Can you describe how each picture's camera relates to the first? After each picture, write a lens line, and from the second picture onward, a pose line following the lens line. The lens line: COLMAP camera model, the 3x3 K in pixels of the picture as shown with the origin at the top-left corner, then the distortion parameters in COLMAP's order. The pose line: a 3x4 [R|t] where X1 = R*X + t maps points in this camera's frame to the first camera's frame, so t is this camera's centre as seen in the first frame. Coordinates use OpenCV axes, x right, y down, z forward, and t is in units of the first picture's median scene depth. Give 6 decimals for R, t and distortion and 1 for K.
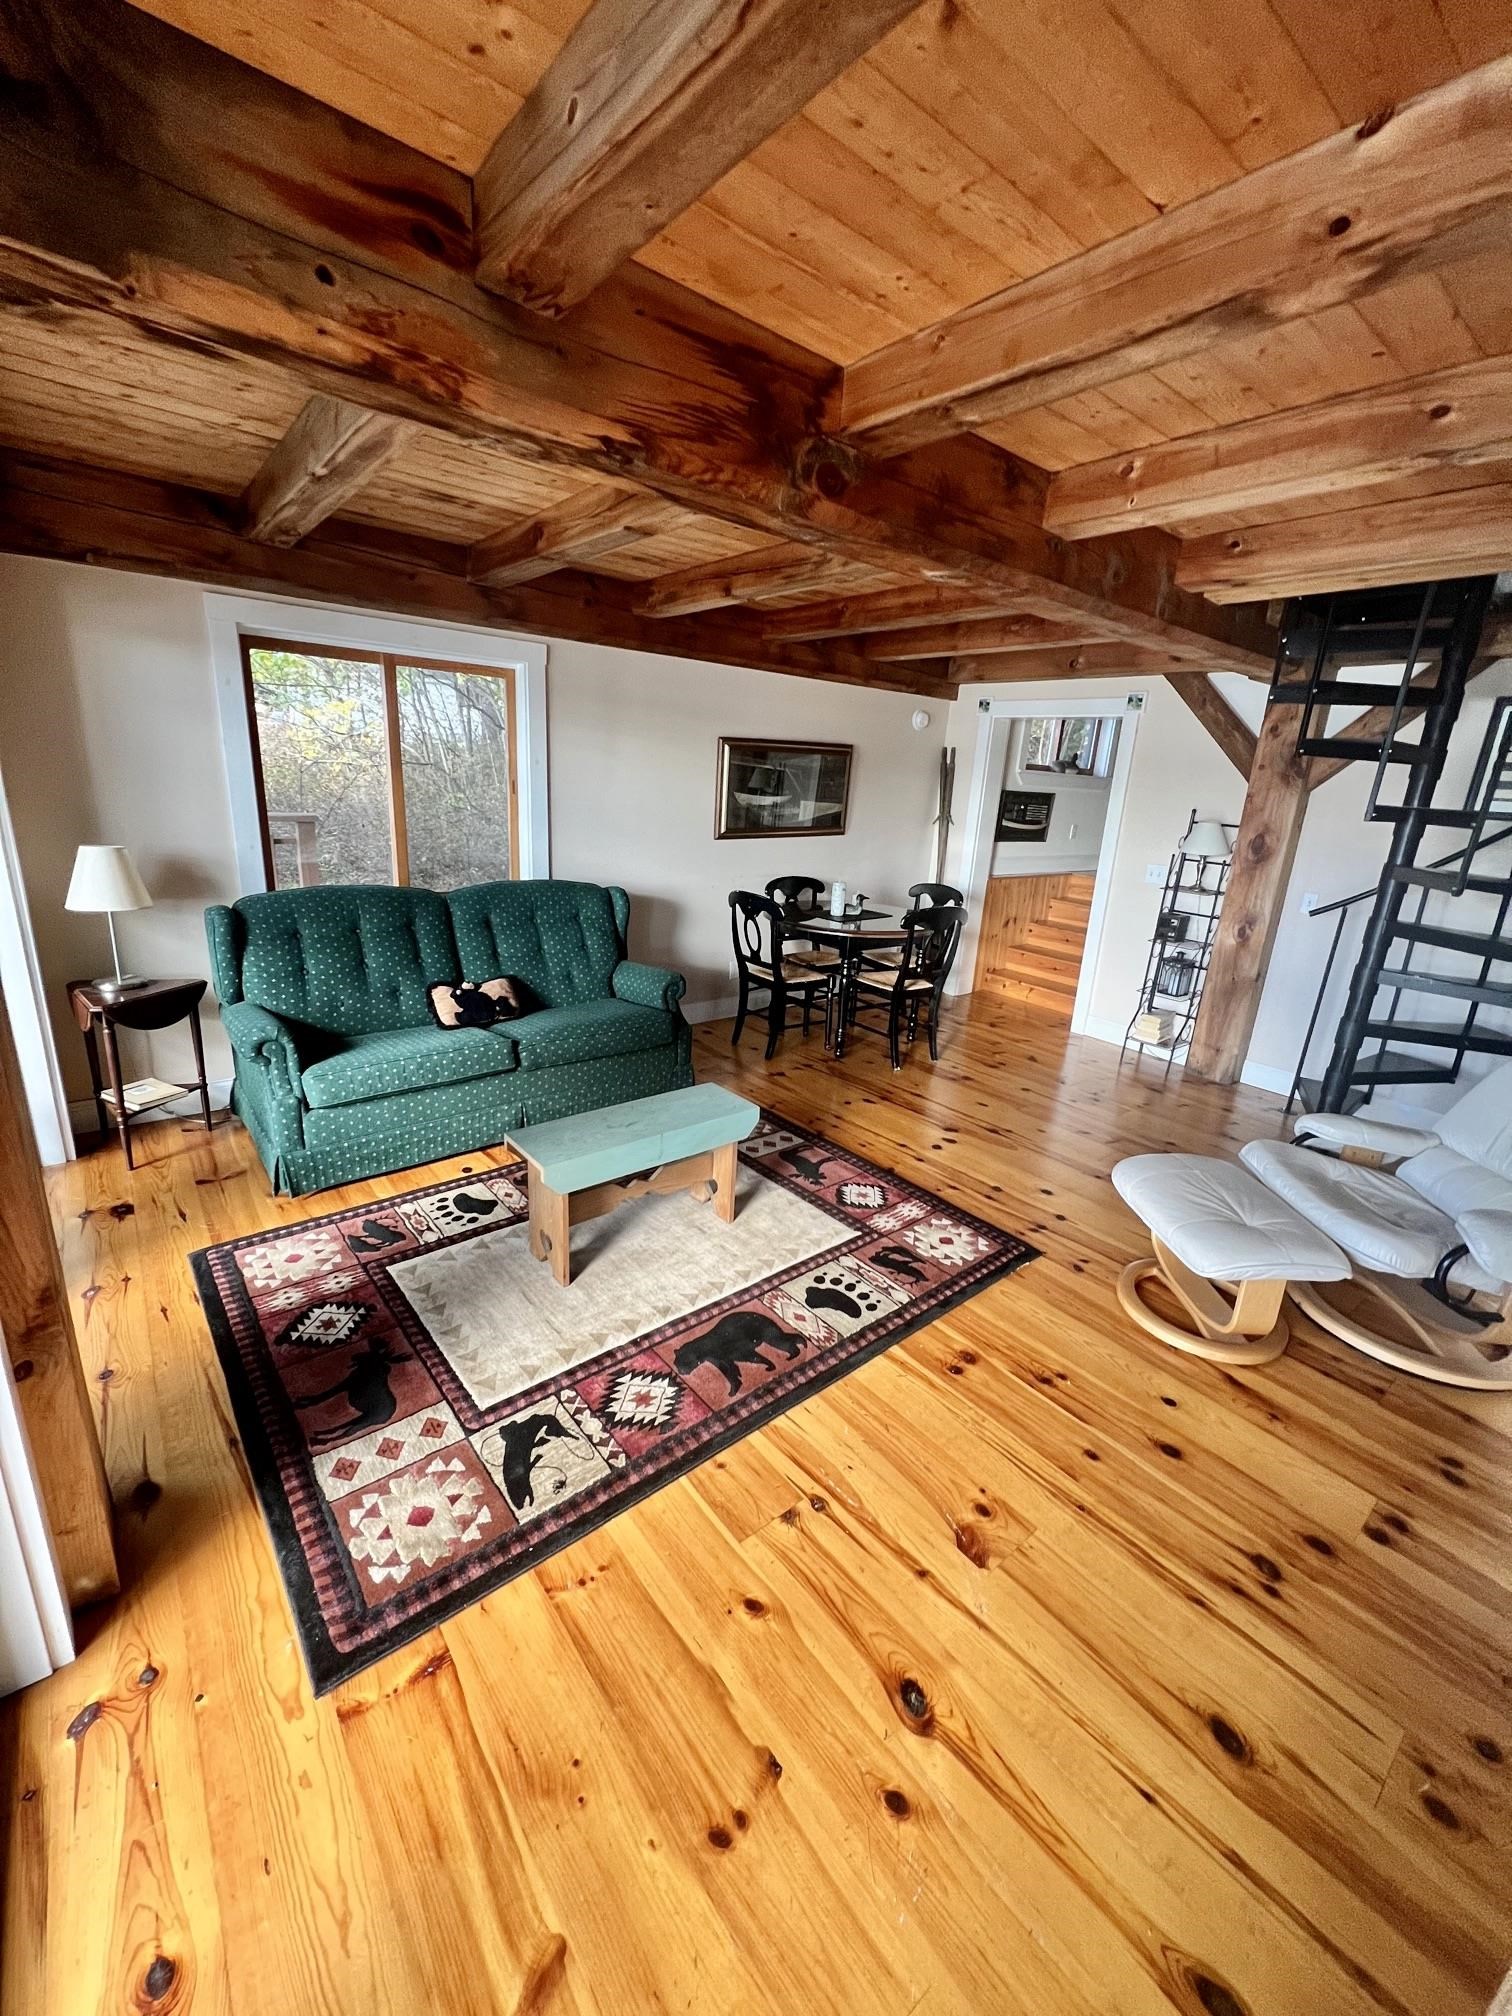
lens RADIAL K [[801.8, 0, 757.0], [0, 801.8, 1006.3], [0, 0, 1]] dist [-0.001853, 0.000356]
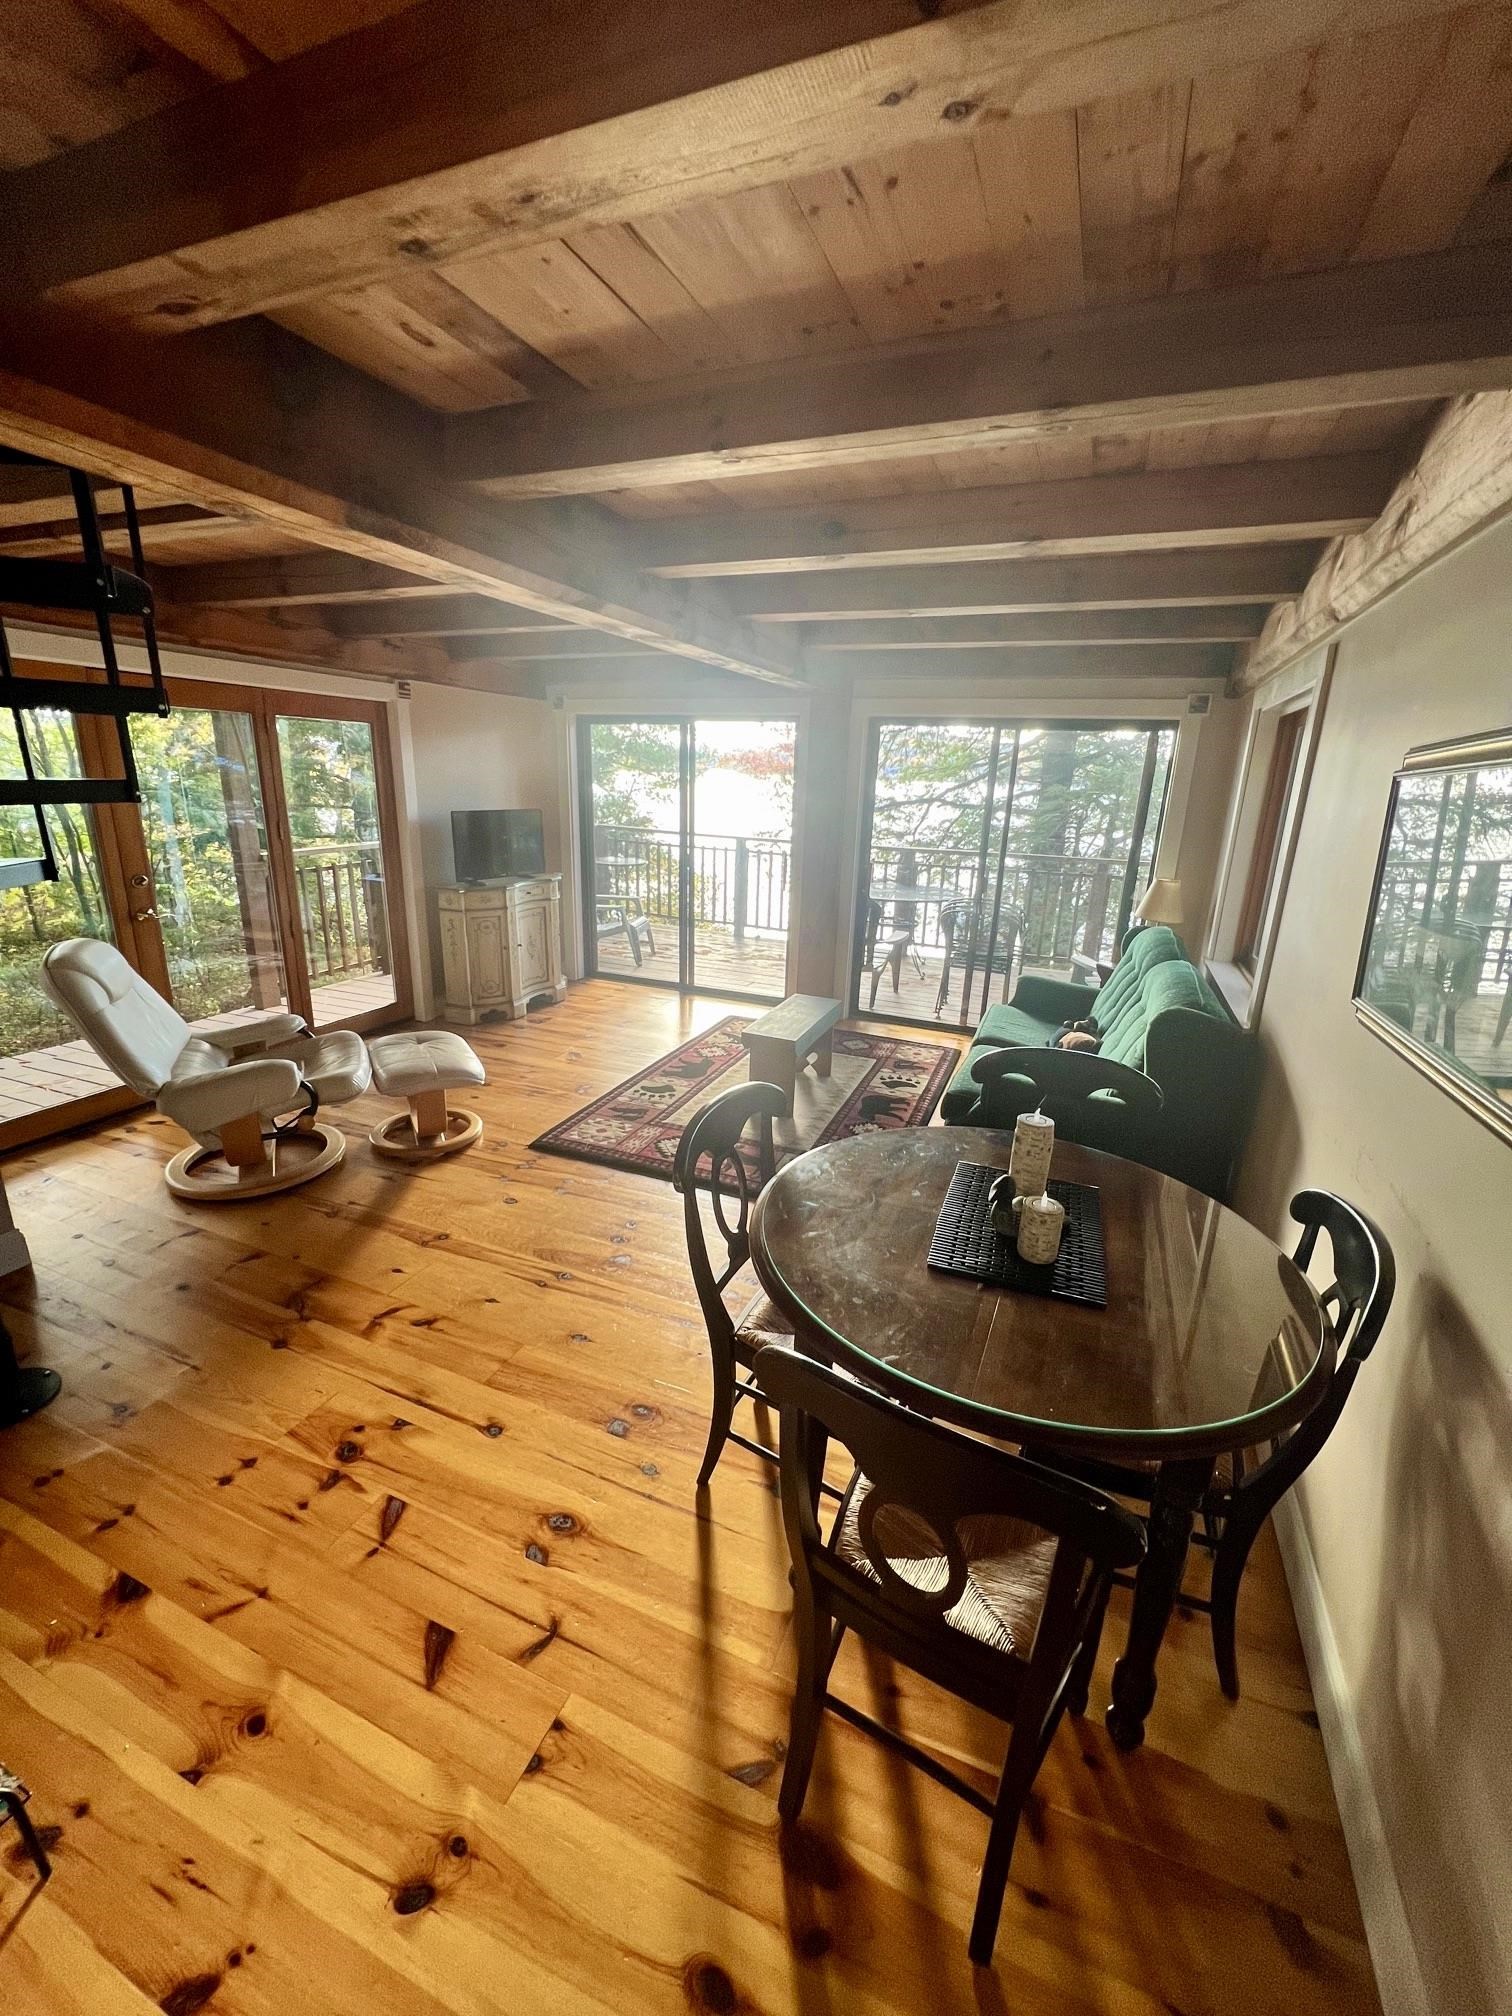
lens RADIAL K [[801.8, 0, 757.0], [0, 801.8, 1006.3], [0, 0, 1]] dist [-0.001853, 0.000356]
pose [[-0.875066, 0.048232, -0.481593, 0.638408], [-0.213250, 0.854815, 0.473092, -0.567553], [0.434492, 0.516687, -0.737734, 1.976534]]
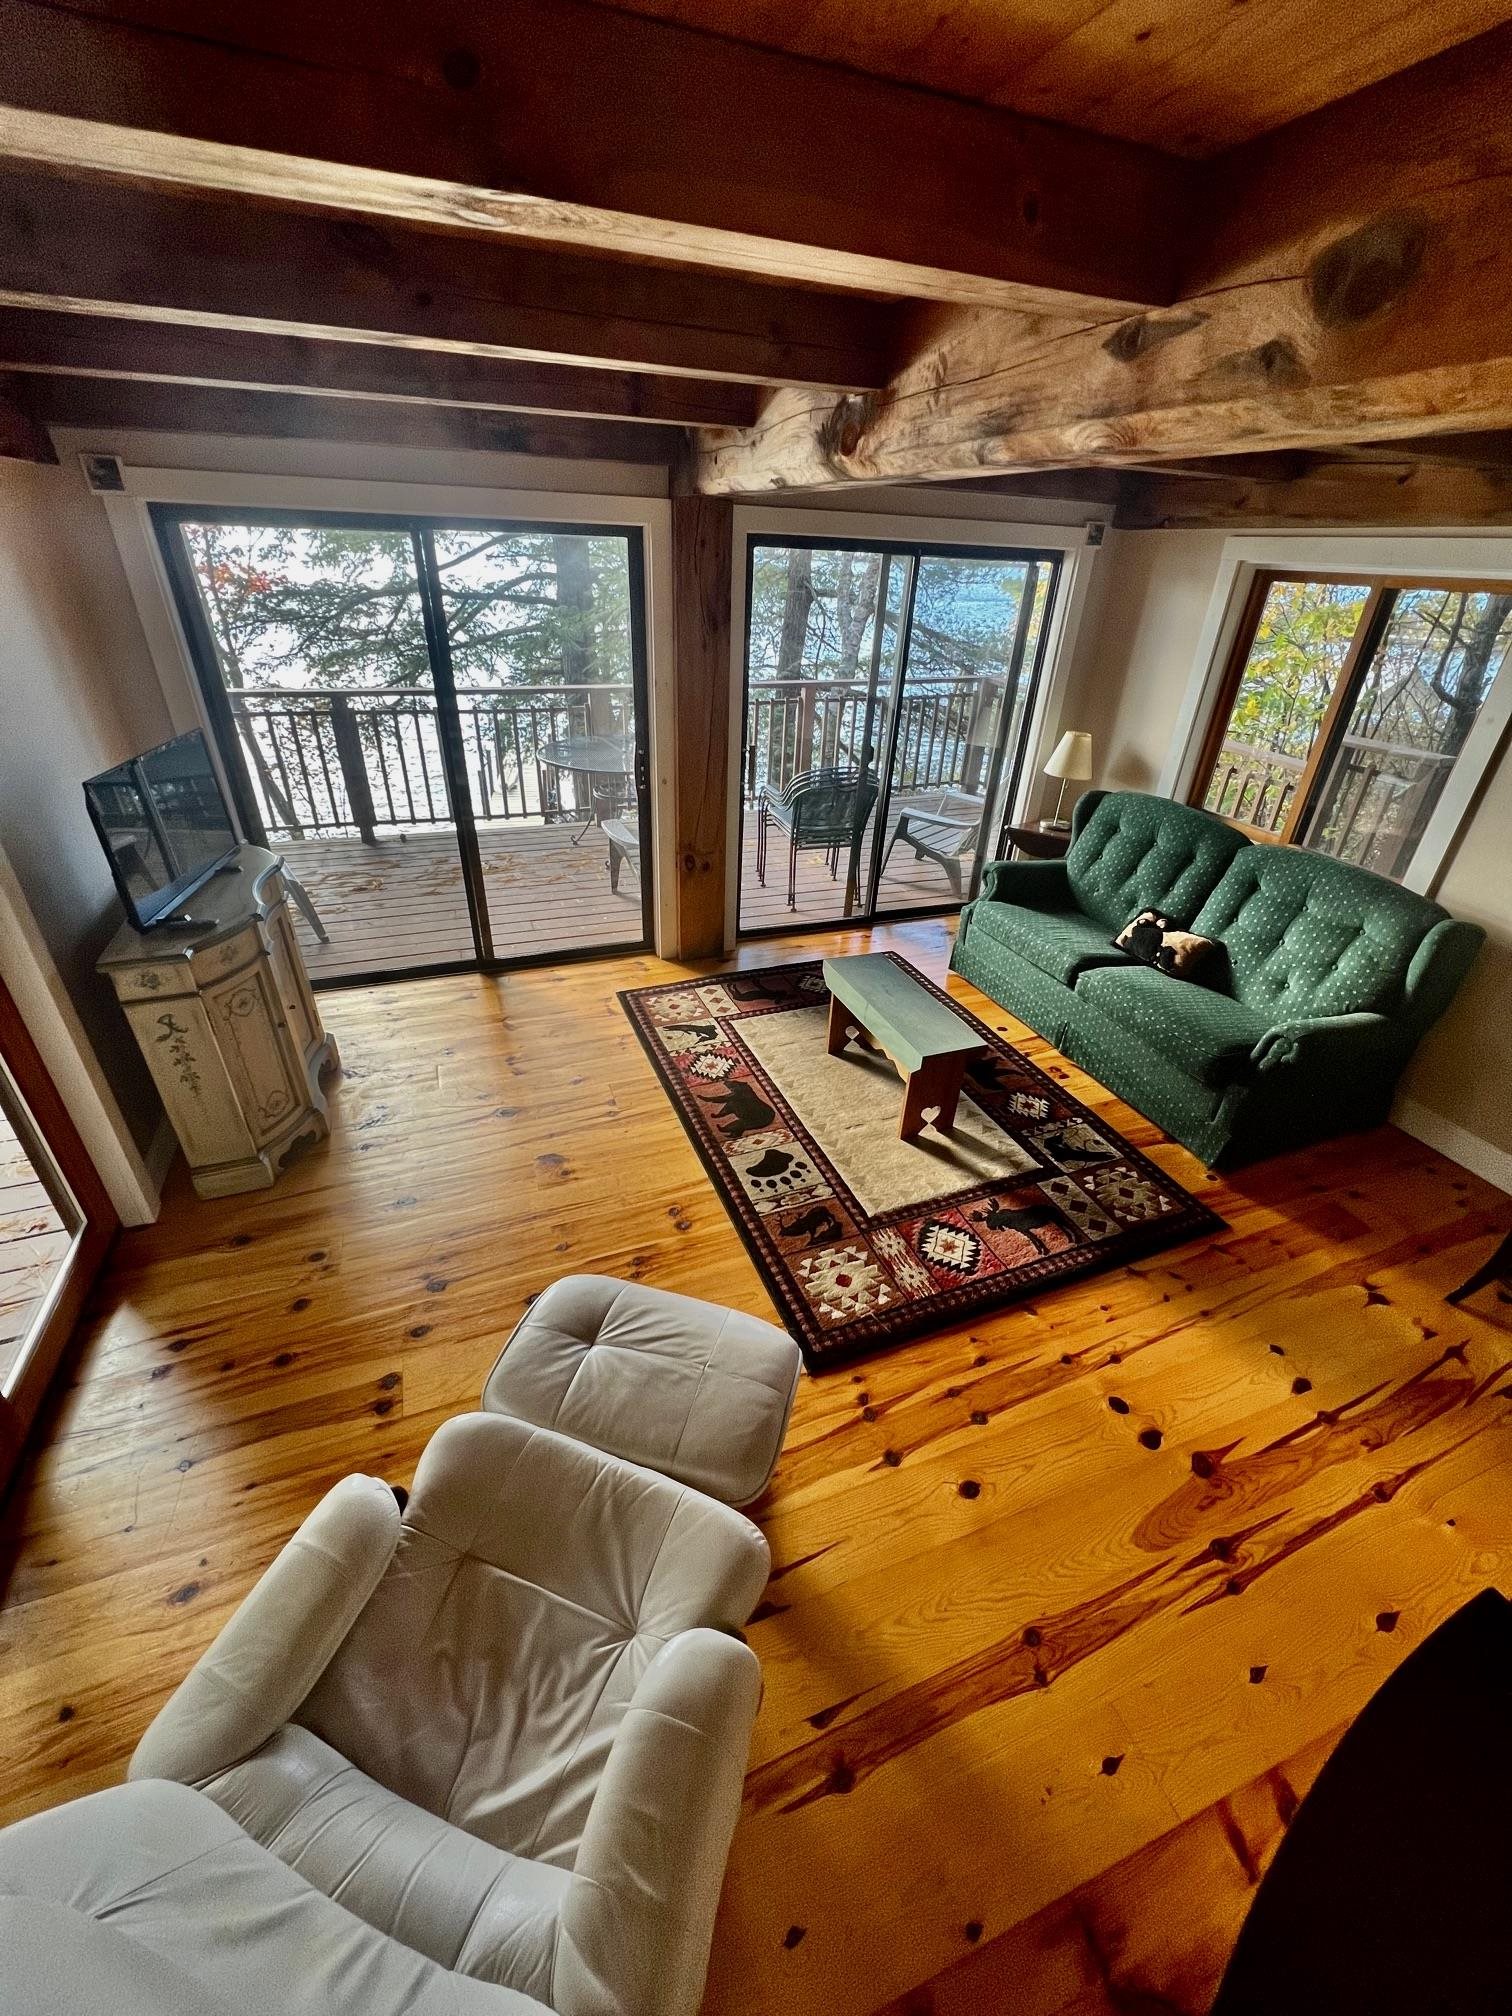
lens RADIAL K [[801.8, 0, 757.0], [0, 801.8, 1006.3], [0, 0, 1]] dist [-0.001853, 0.000356]
pose [[-0.308262, 0.410062, -0.858384, 0.891560], [-0.318085, 0.805961, 0.499249, -0.356783], [0.896547, 0.426939, -0.118012, 0.883221]]
